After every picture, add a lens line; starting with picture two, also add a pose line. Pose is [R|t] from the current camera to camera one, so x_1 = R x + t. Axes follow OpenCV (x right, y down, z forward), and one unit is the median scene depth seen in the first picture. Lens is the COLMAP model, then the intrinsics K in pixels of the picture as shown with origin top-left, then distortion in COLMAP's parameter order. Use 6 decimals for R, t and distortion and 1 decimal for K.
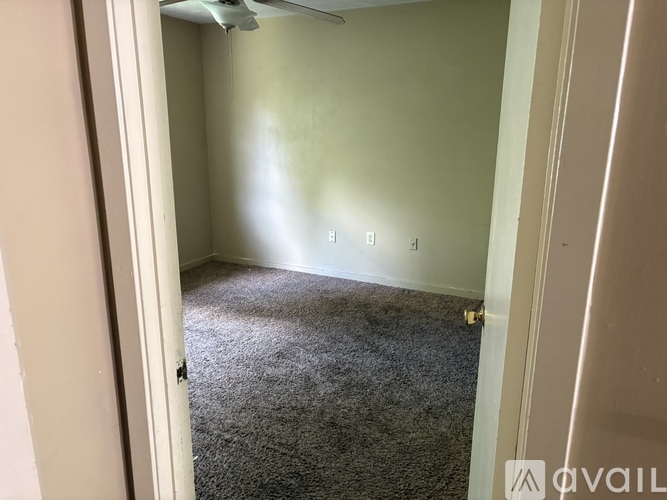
lens RADIAL K [[501.7, 0, 337.4], [0, 501.7, 254.2], [0, 0, 1]] dist [0.118832, -0.127083]
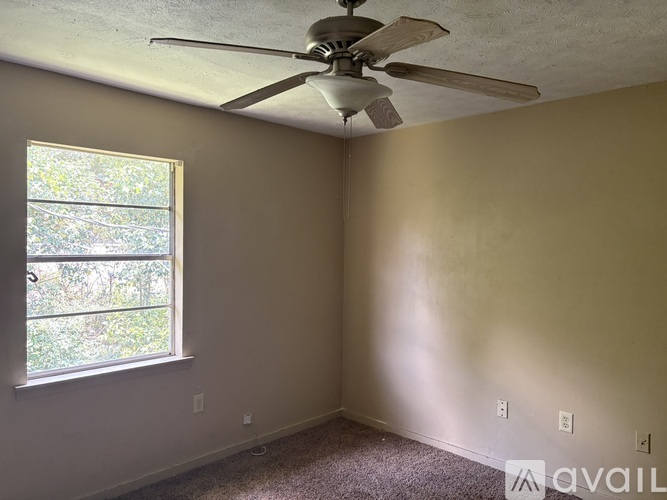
lens RADIAL K [[501.7, 0, 337.4], [0, 501.7, 254.2], [0, 0, 1]] dist [0.118832, -0.127083]
pose [[0.950876, 0.017768, -0.309061, -0.013218], [-0.088462, 0.972318, -0.216269, -0.071727], [0.296663, 0.232985, 0.926126, 0.241588]]
